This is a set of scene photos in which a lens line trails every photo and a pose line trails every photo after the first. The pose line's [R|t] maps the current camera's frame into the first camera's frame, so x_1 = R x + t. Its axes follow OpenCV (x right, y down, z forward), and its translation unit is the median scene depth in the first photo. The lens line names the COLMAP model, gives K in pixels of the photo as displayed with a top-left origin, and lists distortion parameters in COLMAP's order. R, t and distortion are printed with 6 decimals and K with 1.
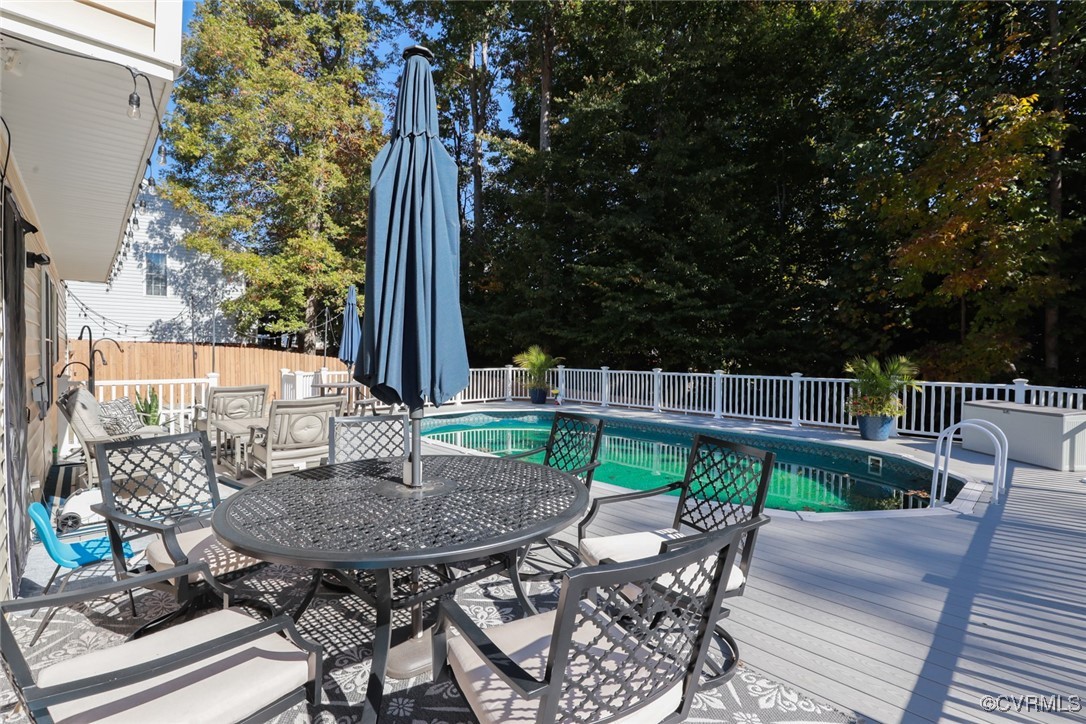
lens RADIAL K [[497.4, 0, 544.2], [0, 497.4, 365.7], [0, 0, 1]] dist [-0.037703, 0.007911]
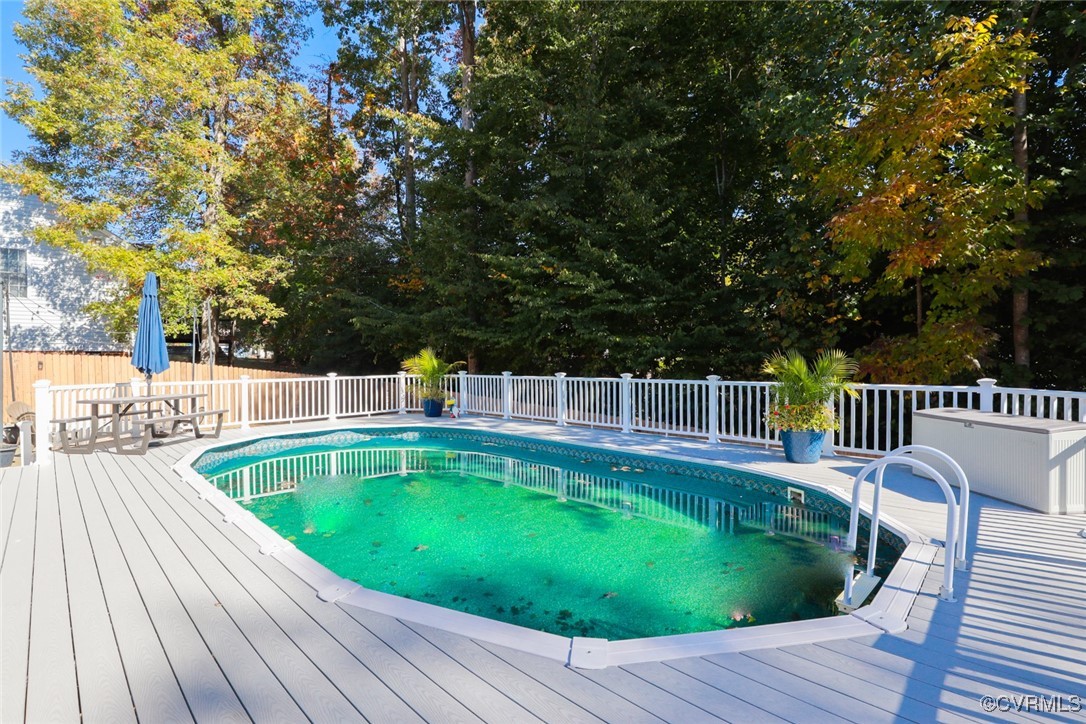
lens RADIAL K [[497.4, 0, 545.7], [0, 497.4, 364.7], [0, 0, 1]] dist [-0.037703, 0.007911]
pose [[0.999061, -0.014054, 0.040978, 0.172485], [0.014714, 0.999766, -0.015865, 0.004935], [-0.040745, 0.016453, 0.999034, 0.174840]]
